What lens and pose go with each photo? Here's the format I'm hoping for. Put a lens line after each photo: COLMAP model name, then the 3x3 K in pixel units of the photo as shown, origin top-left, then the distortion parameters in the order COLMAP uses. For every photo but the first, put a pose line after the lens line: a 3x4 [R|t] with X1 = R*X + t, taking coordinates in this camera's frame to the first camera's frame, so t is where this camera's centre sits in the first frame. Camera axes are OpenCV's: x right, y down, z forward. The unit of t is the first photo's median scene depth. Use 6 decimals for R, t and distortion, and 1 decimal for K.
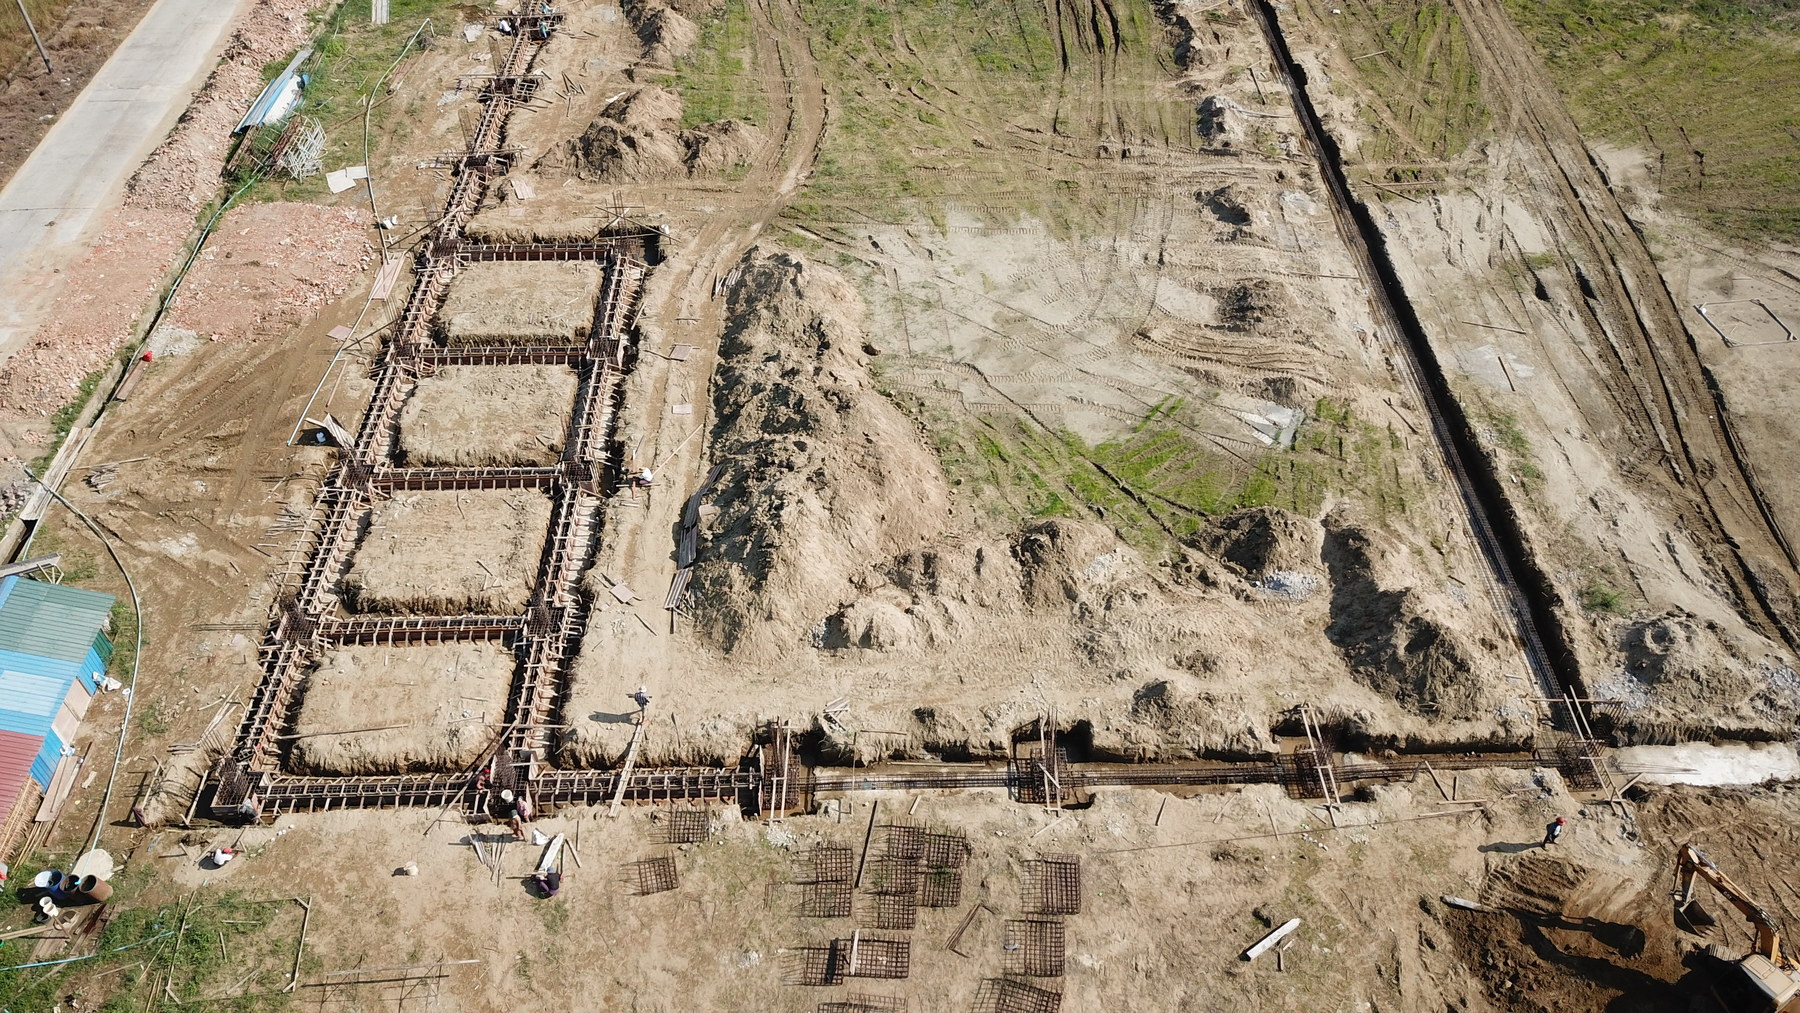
lens RADIAL K [[1348.1, 0, 900.0], [0, 1348.1, 506.5], [0, 0, 1]] dist [0.004435, -0.006926]
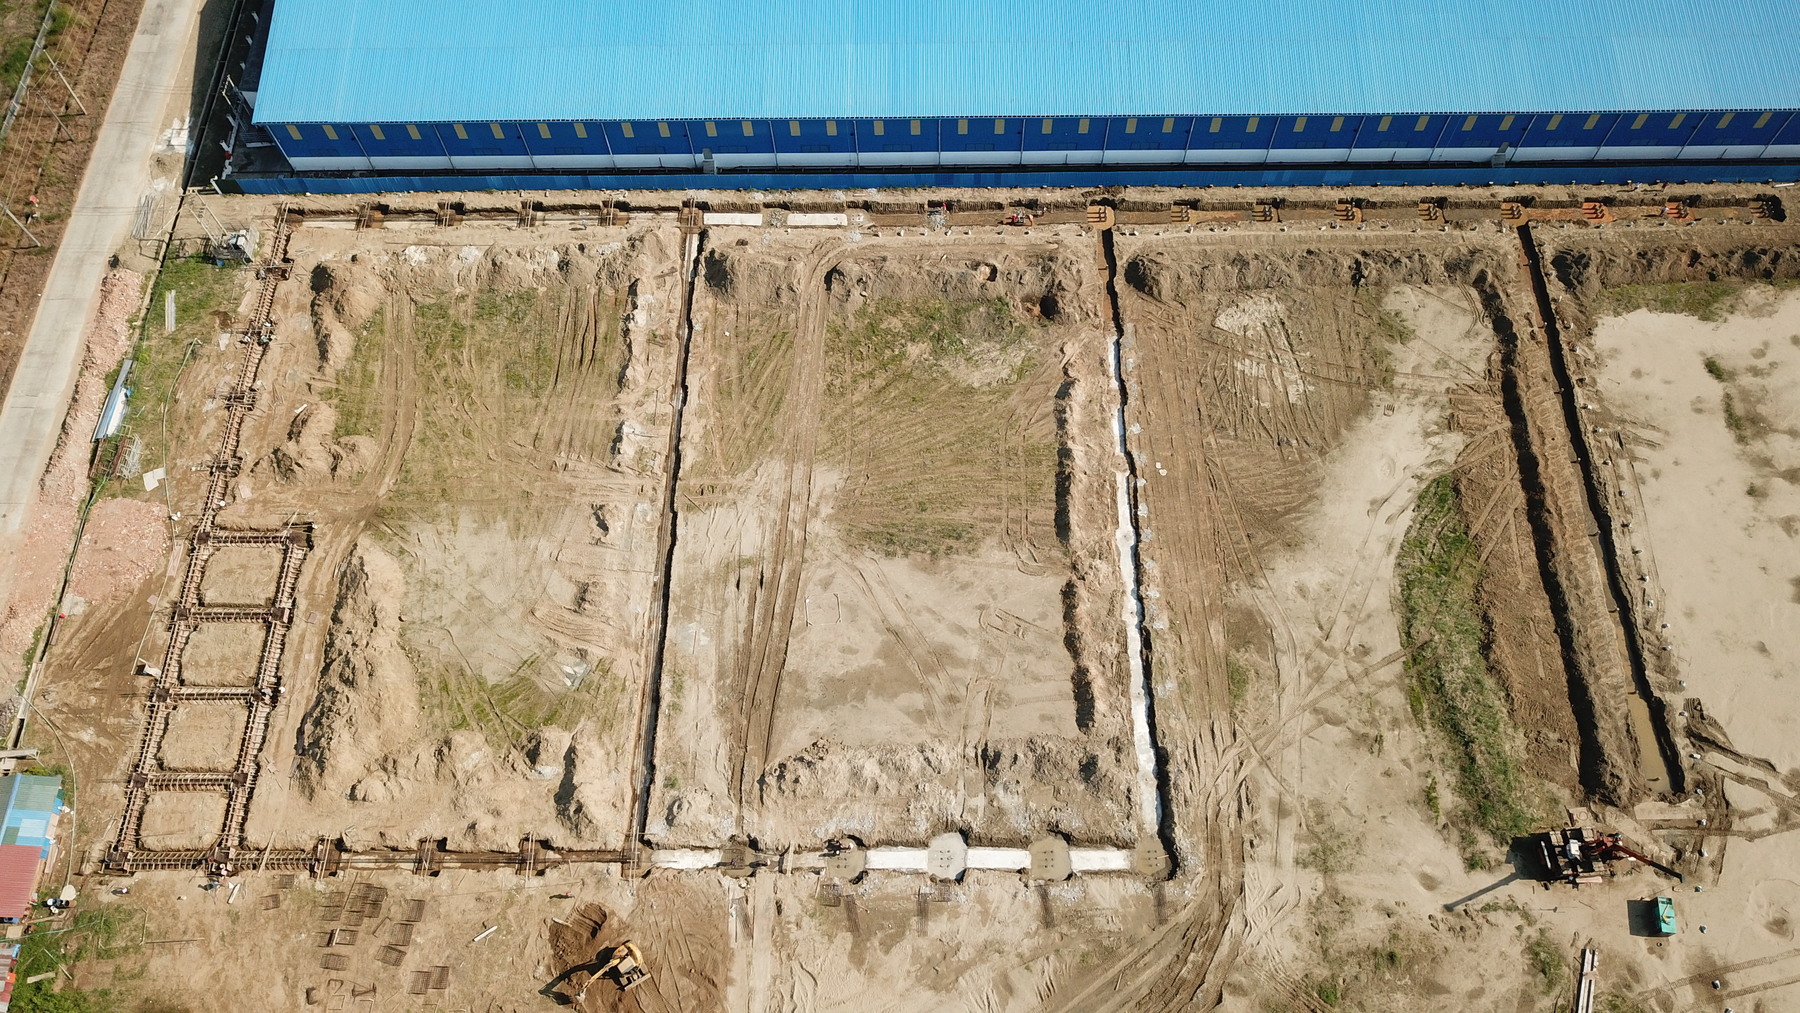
lens RADIAL K [[1362.8, 0, 900.0], [0, 1362.8, 506.5], [0, 0, 1]] dist [-0.010235, 0.003871]
pose [[0.999762, 0.010756, -0.018956, 0.894177], [-0.004653, 0.955018, 0.296511, -1.035741], [0.021293, -0.296352, 0.954841, -1.071938]]
